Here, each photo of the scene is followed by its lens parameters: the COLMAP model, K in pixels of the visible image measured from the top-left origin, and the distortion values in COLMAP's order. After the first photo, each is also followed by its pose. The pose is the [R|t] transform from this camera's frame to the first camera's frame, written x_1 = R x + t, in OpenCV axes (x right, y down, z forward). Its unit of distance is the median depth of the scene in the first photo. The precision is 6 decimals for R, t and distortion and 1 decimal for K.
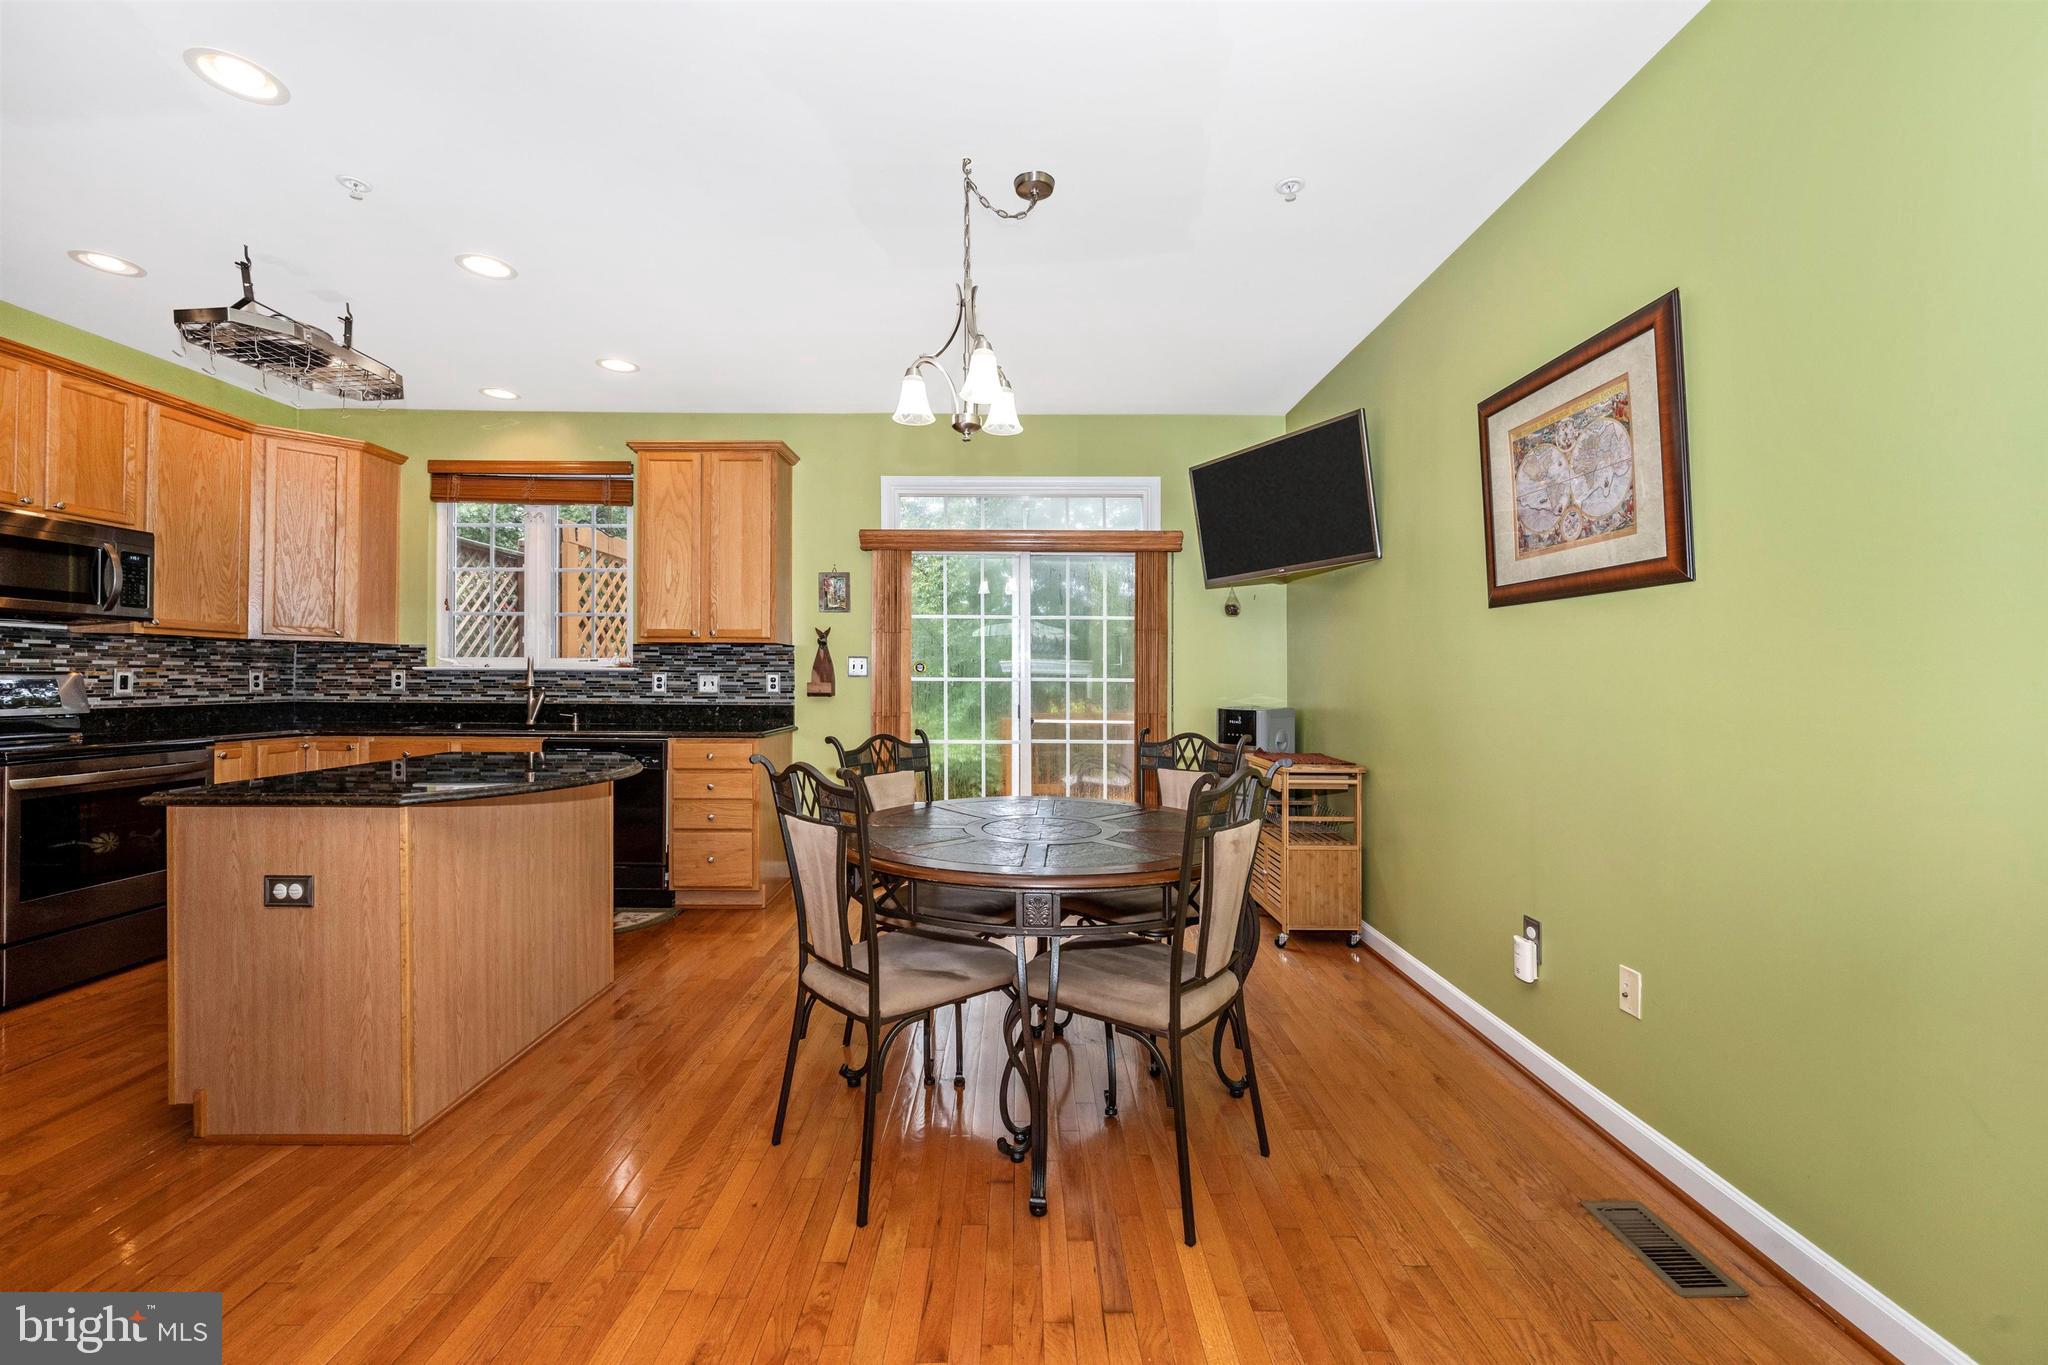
lens RADIAL K [[825.9, 0, 1026.4], [0, 825.9, 674.1], [0, 0, 1]] dist [0.001099, 0.000249]
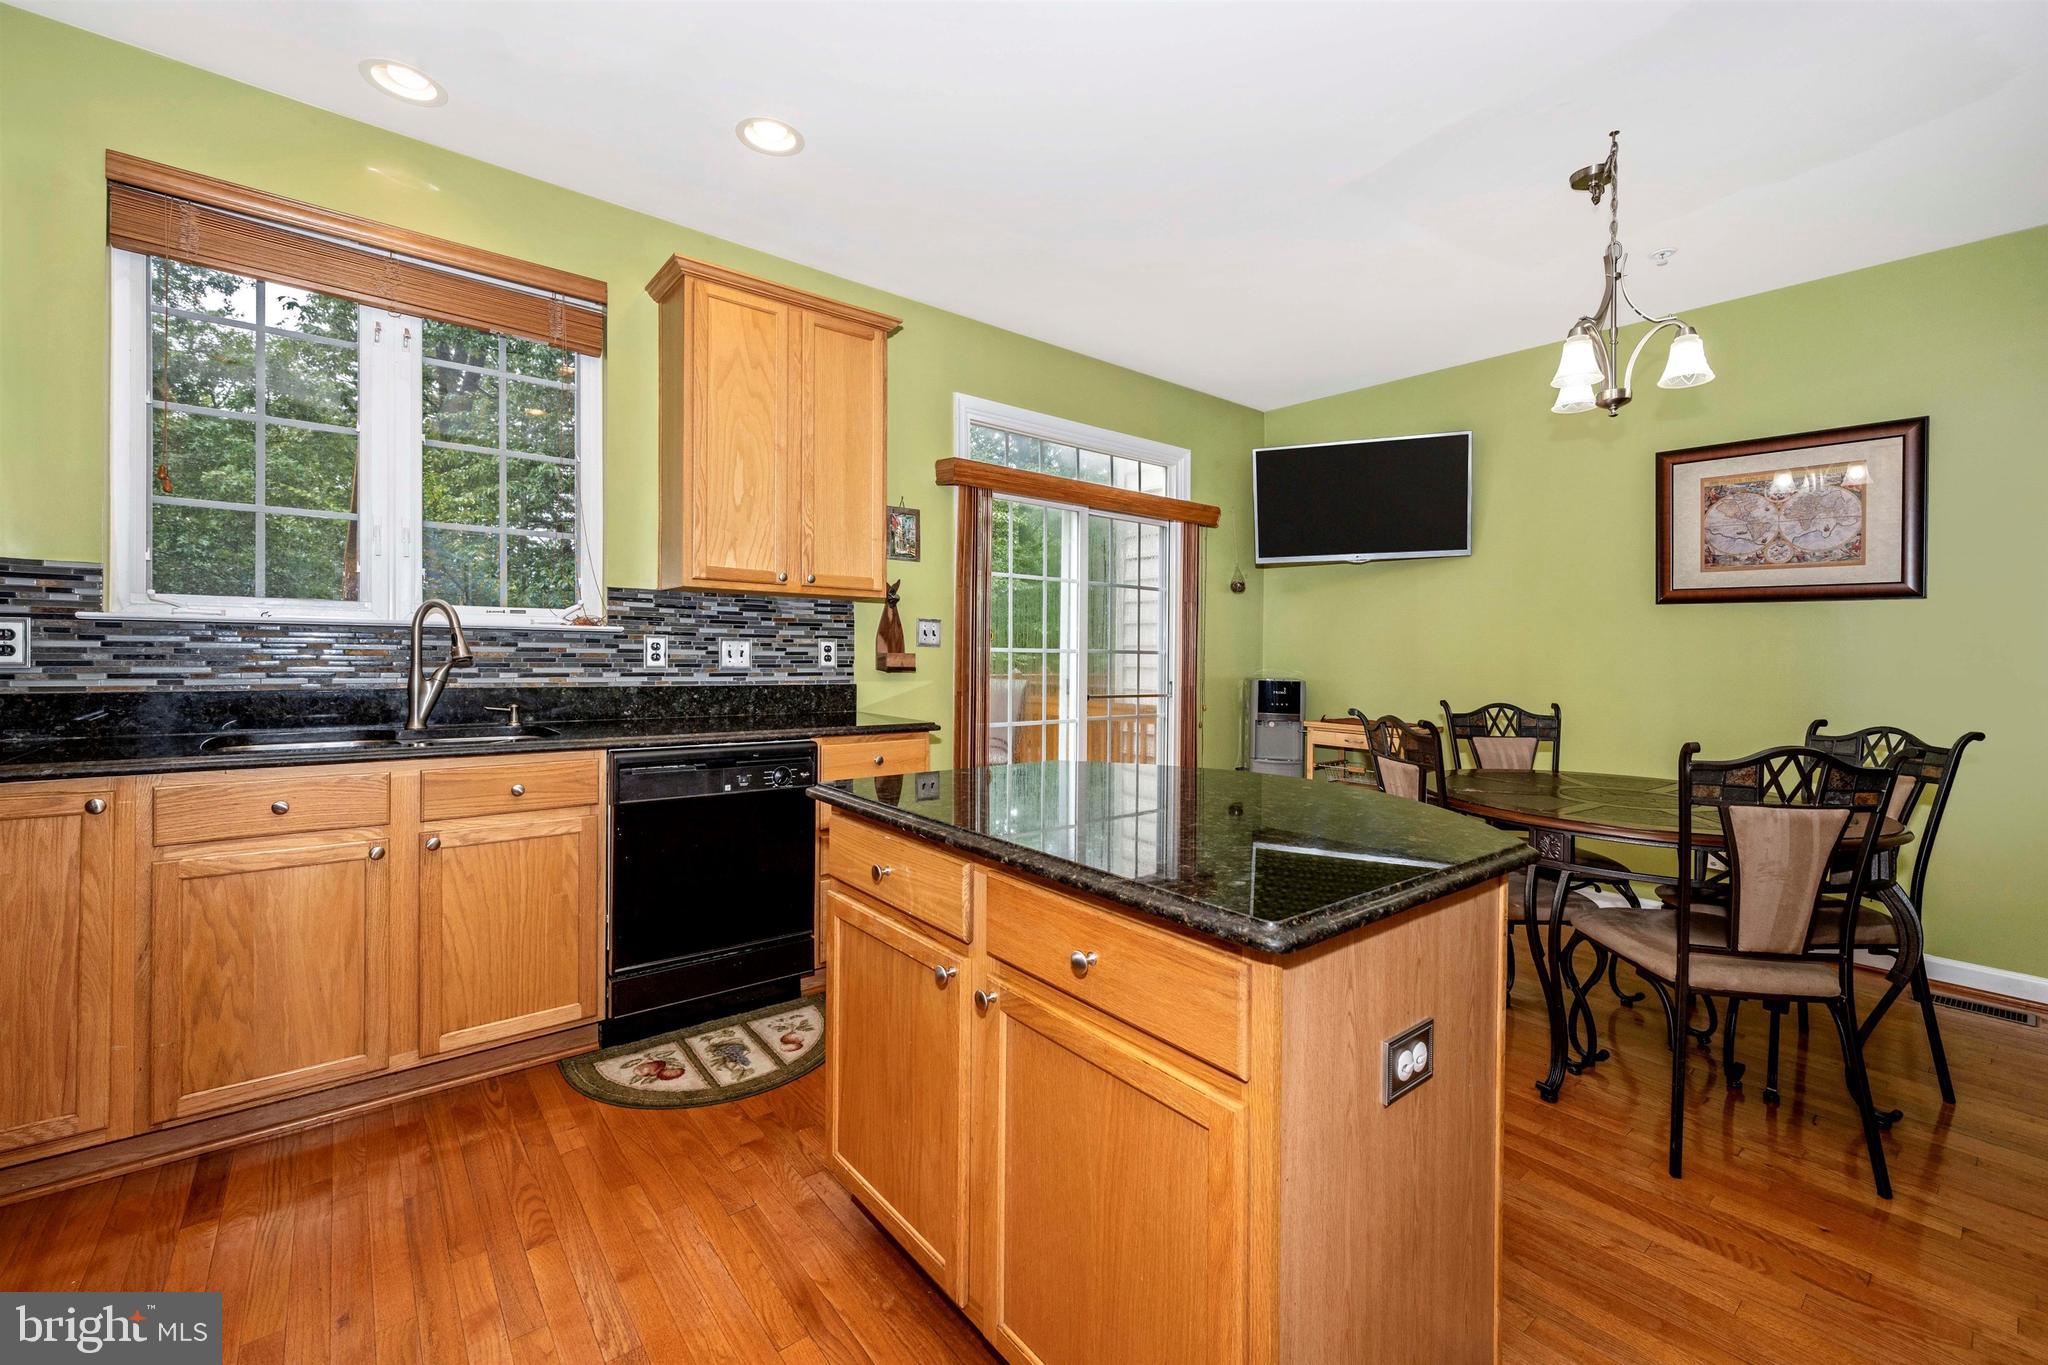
lens RADIAL K [[837.4, 0, 1026.2], [0, 837.4, 647.3], [0, 0, 1]] dist [-0.000202, -0.000008]
pose [[0.773705, 0.010631, 0.633457, -0.632580], [-0.014537, 0.999894, 0.000974, 0.002415], [-0.633379, -0.009962, 0.773777, 0.336172]]
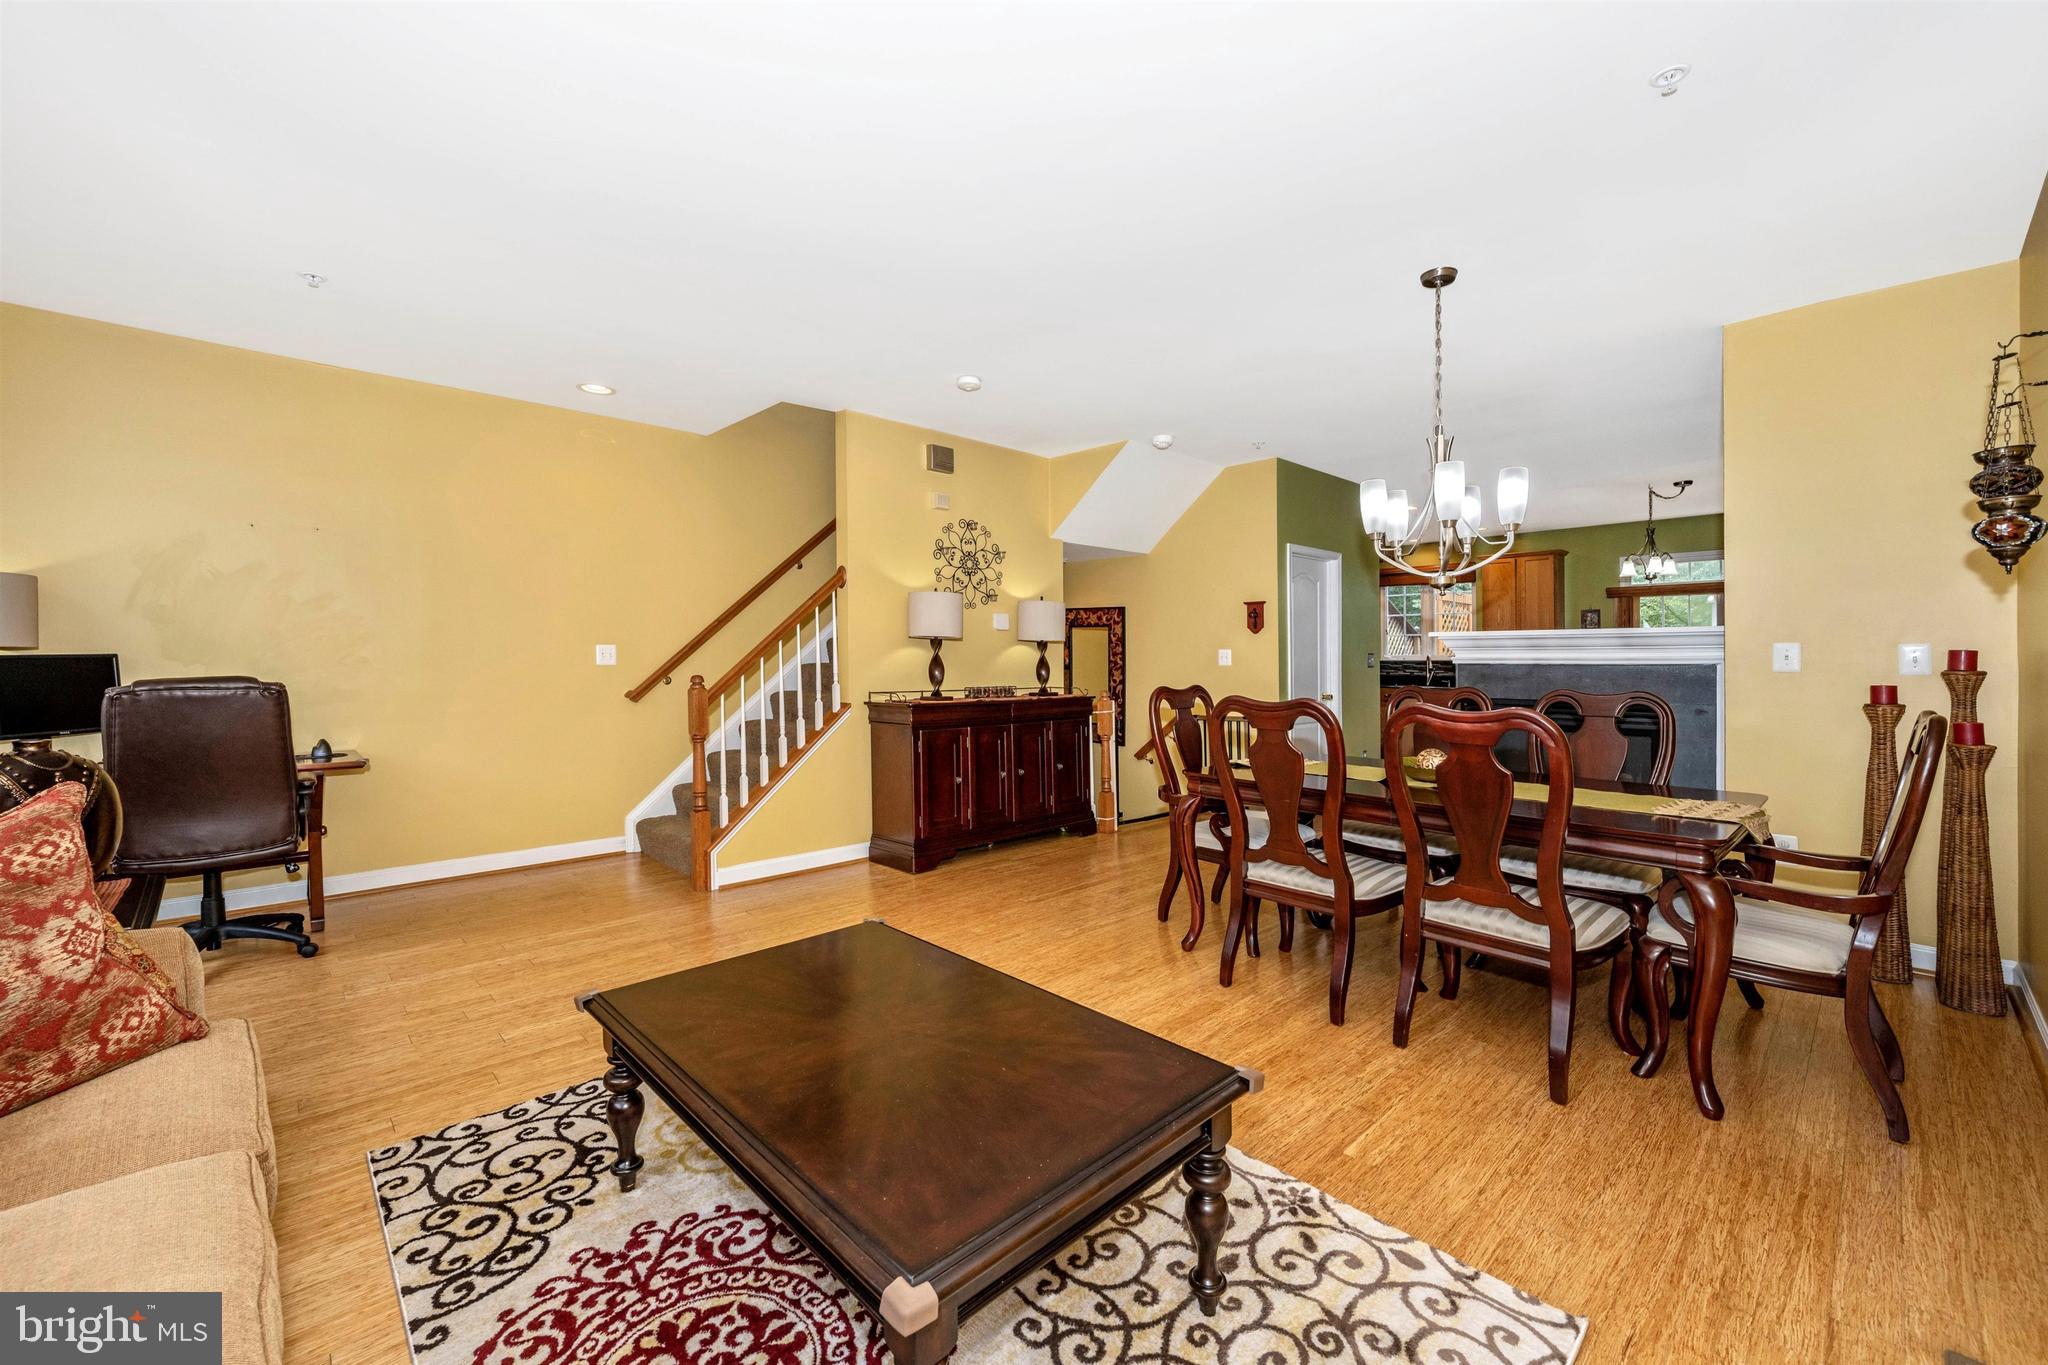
lens RADIAL K [[825.9, 0, 1026.4], [0, 825.9, 674.1], [0, 0, 1]] dist [0.001099, 0.000249]
pose [[0.690173, 0.006977, -0.723611, 0.265300], [0.007340, 0.999835, 0.016641, -0.013864], [0.723607, -0.016796, 0.690007, -1.323150]]
